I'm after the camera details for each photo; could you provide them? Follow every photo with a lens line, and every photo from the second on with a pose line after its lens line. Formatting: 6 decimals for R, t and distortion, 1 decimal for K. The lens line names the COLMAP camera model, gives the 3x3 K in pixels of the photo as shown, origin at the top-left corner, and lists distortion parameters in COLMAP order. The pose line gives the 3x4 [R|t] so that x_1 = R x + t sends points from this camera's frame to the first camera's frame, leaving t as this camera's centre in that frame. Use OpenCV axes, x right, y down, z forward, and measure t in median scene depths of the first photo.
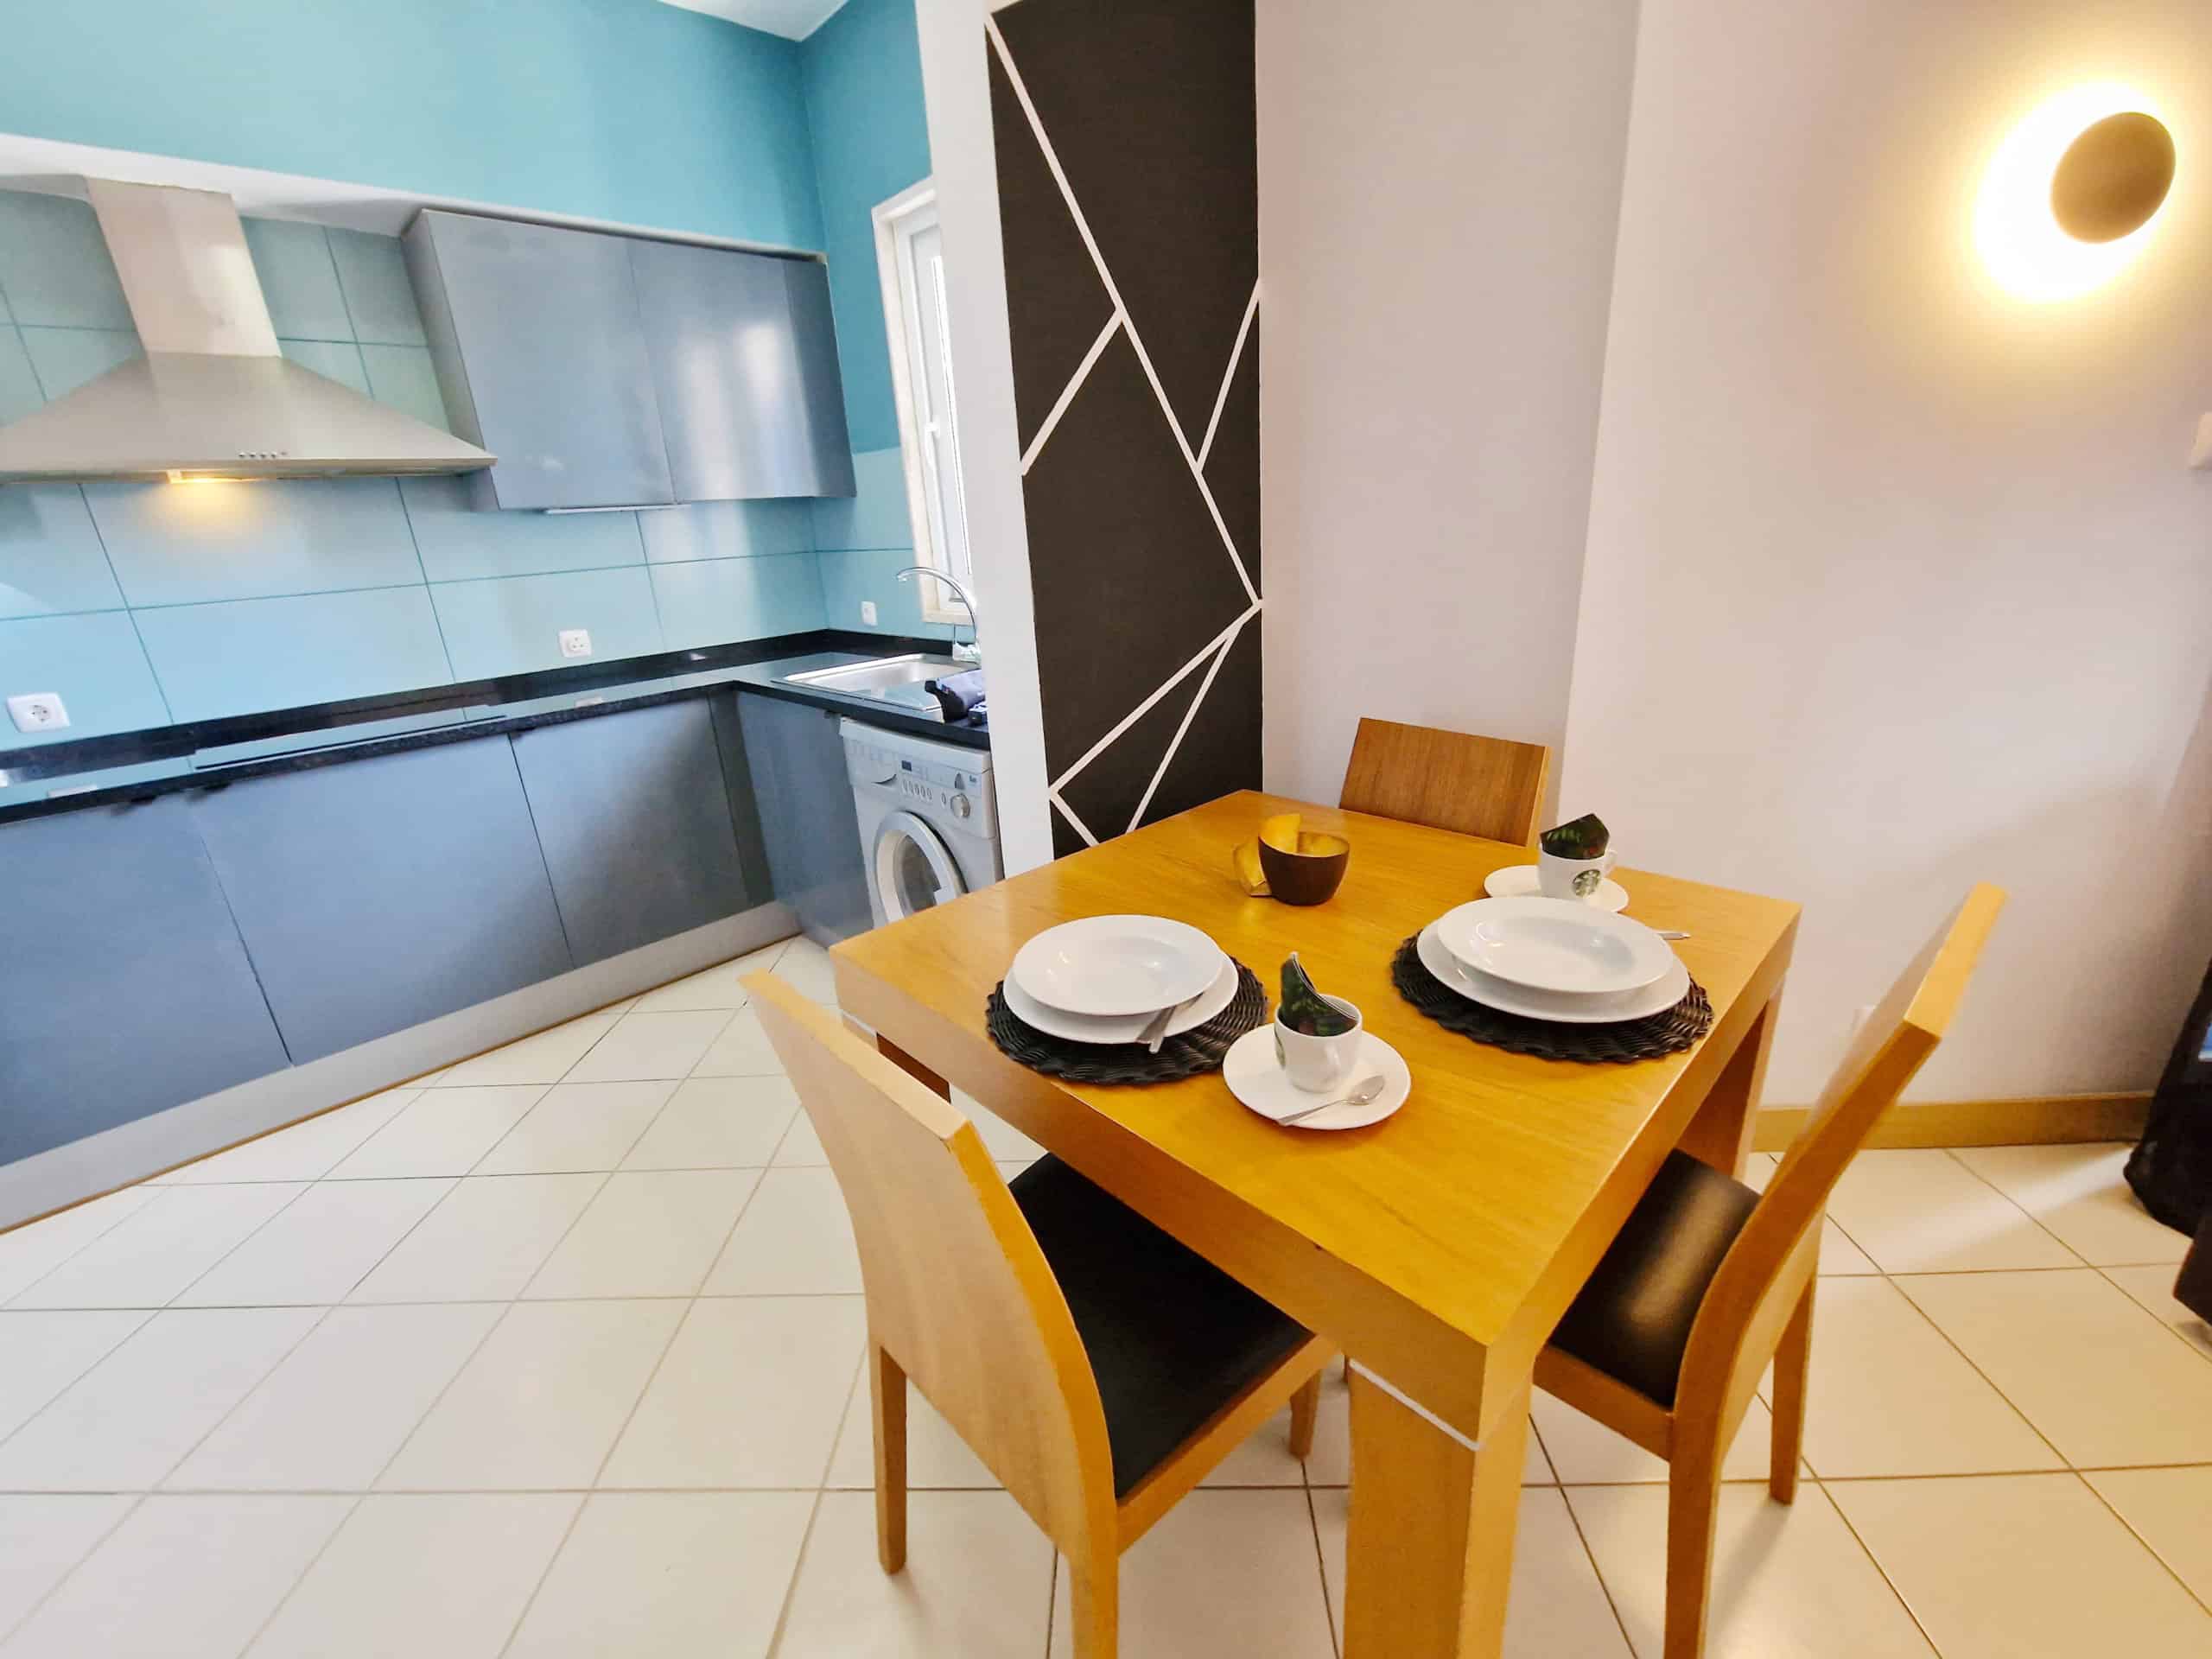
lens RADIAL K [[907.9, 0, 1105.7], [0, 907.9, 837.2], [0, 0, 1]] dist [-0.011838, 0.001165]
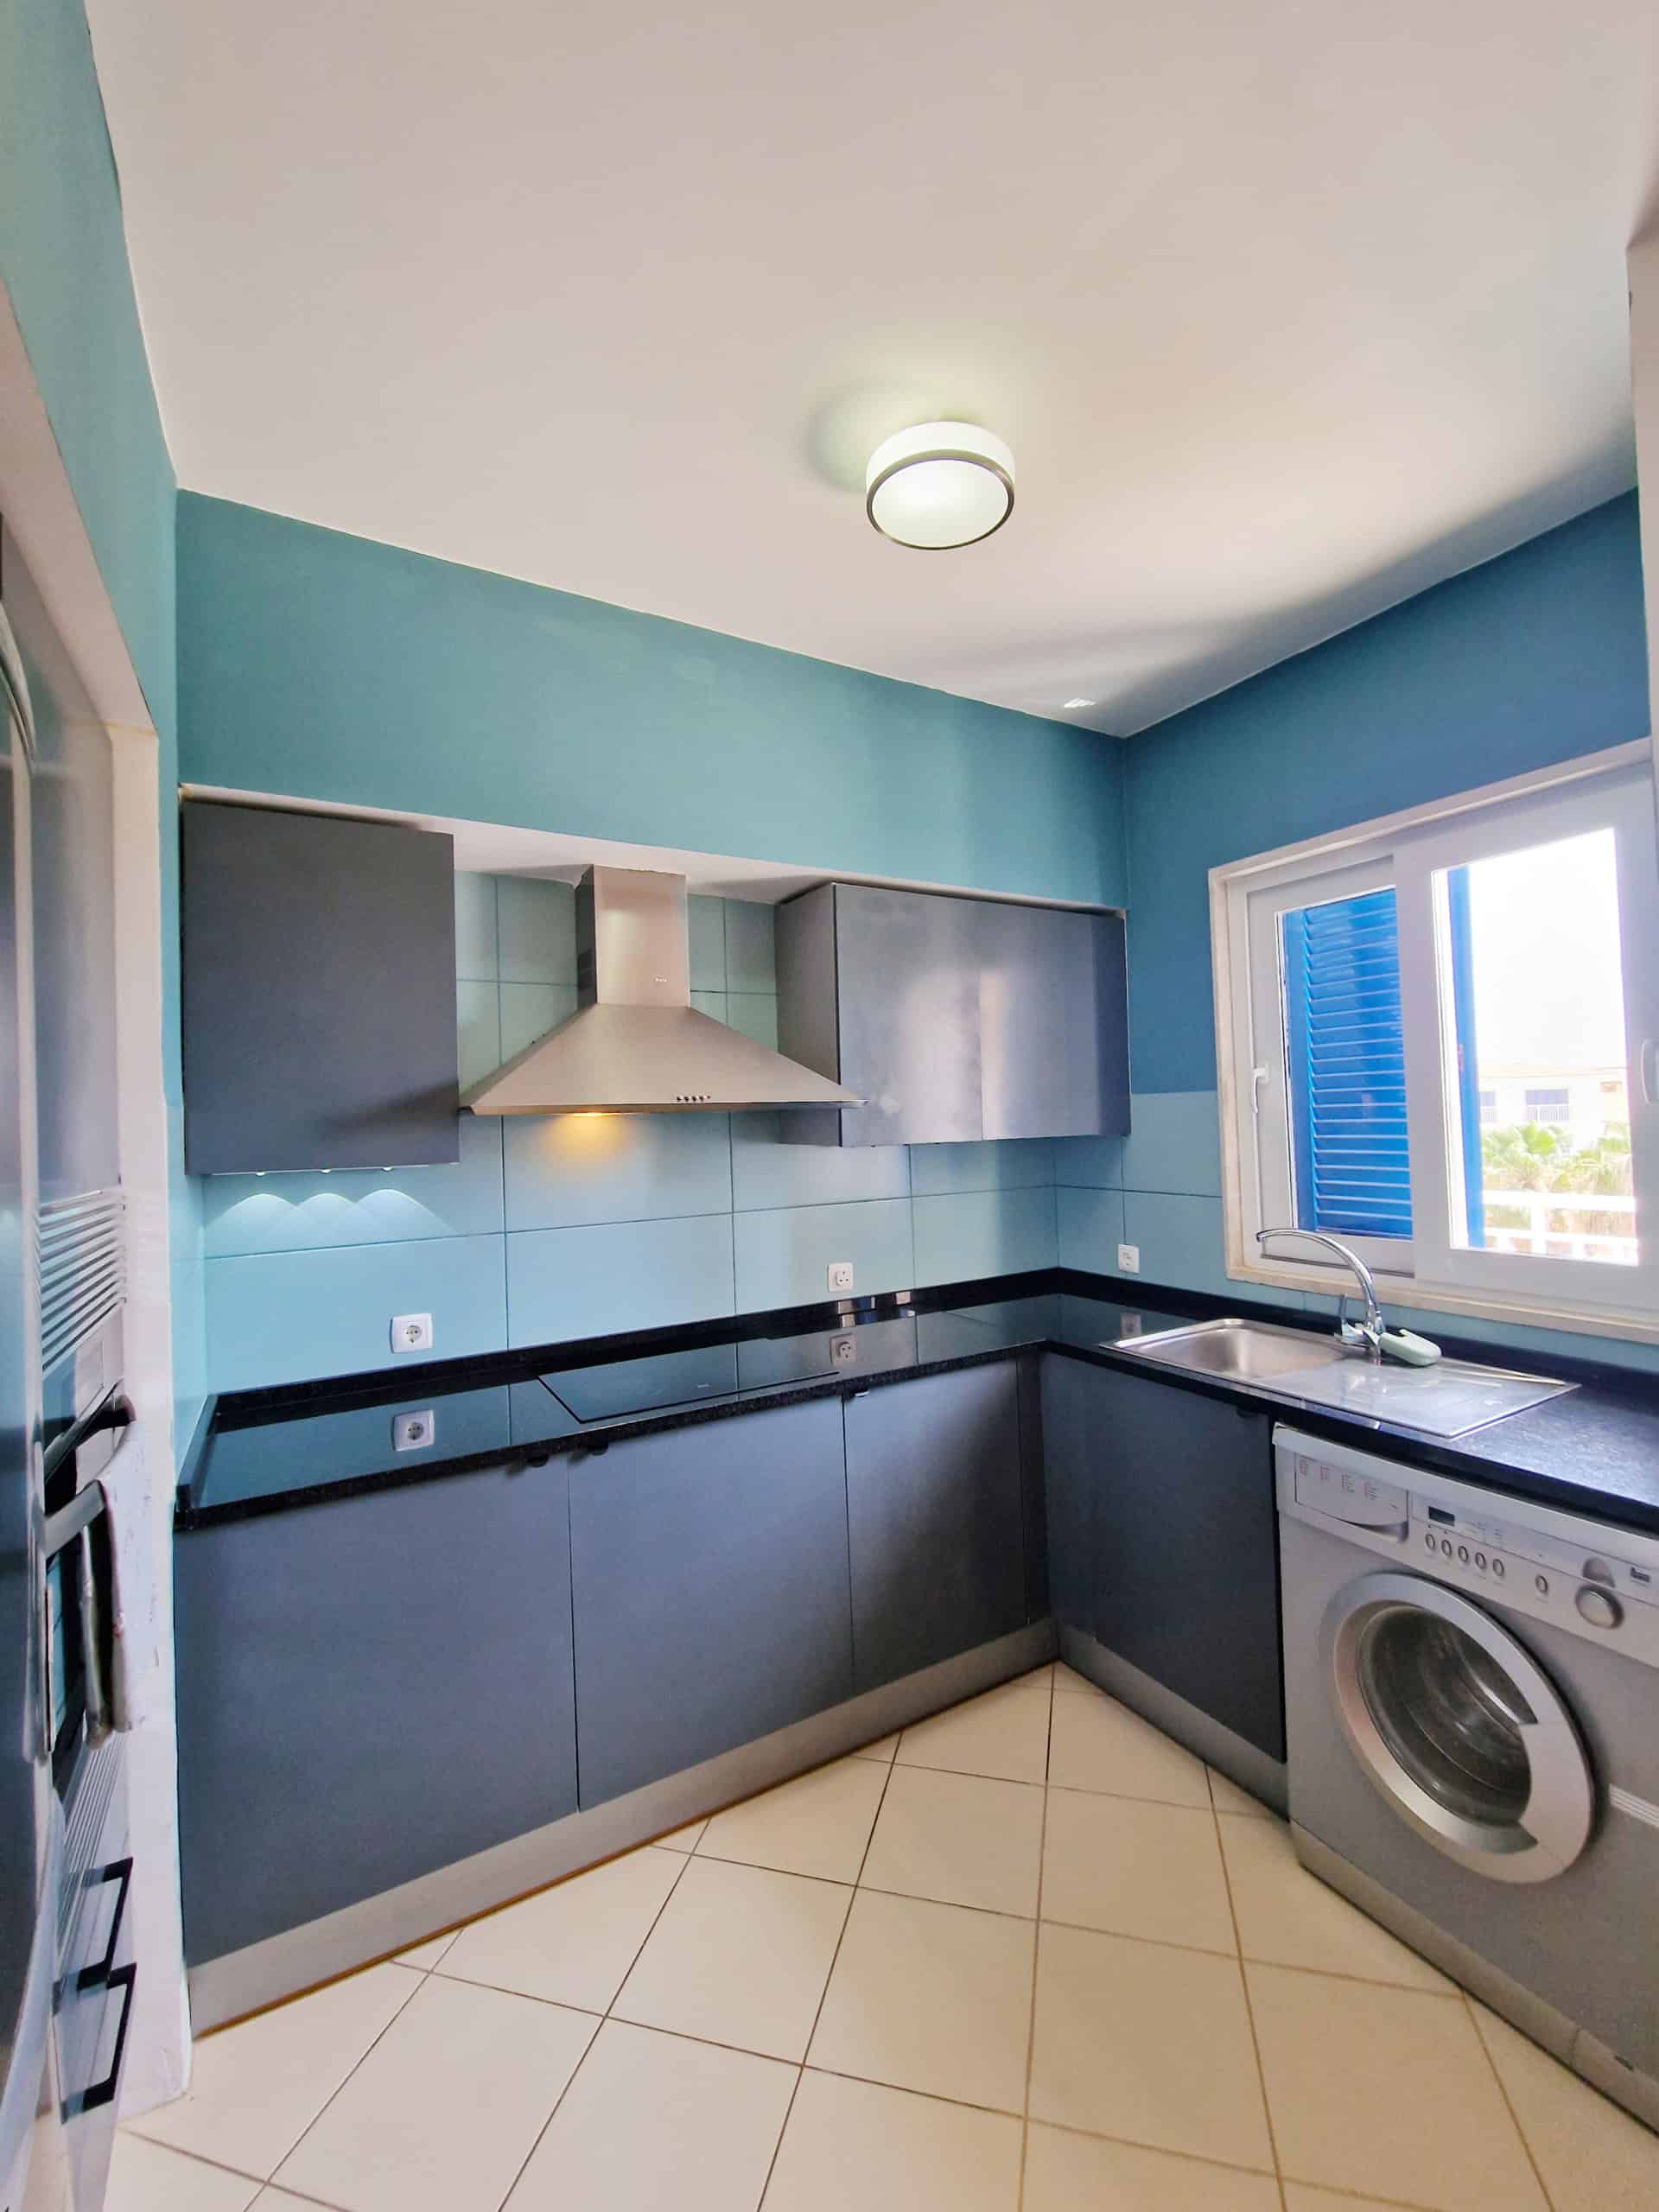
lens RADIAL K [[907.9, 0, 835.6], [0, 907.9, 1108.7], [0, 0, 1]] dist [-0.011838, 0.001165]
pose [[0.969887, 0.024126, -0.242356, -0.430457], [-0.105658, 0.938249, -0.329433, -0.078330], [0.219442, 0.345120, 0.912545, 0.091431]]
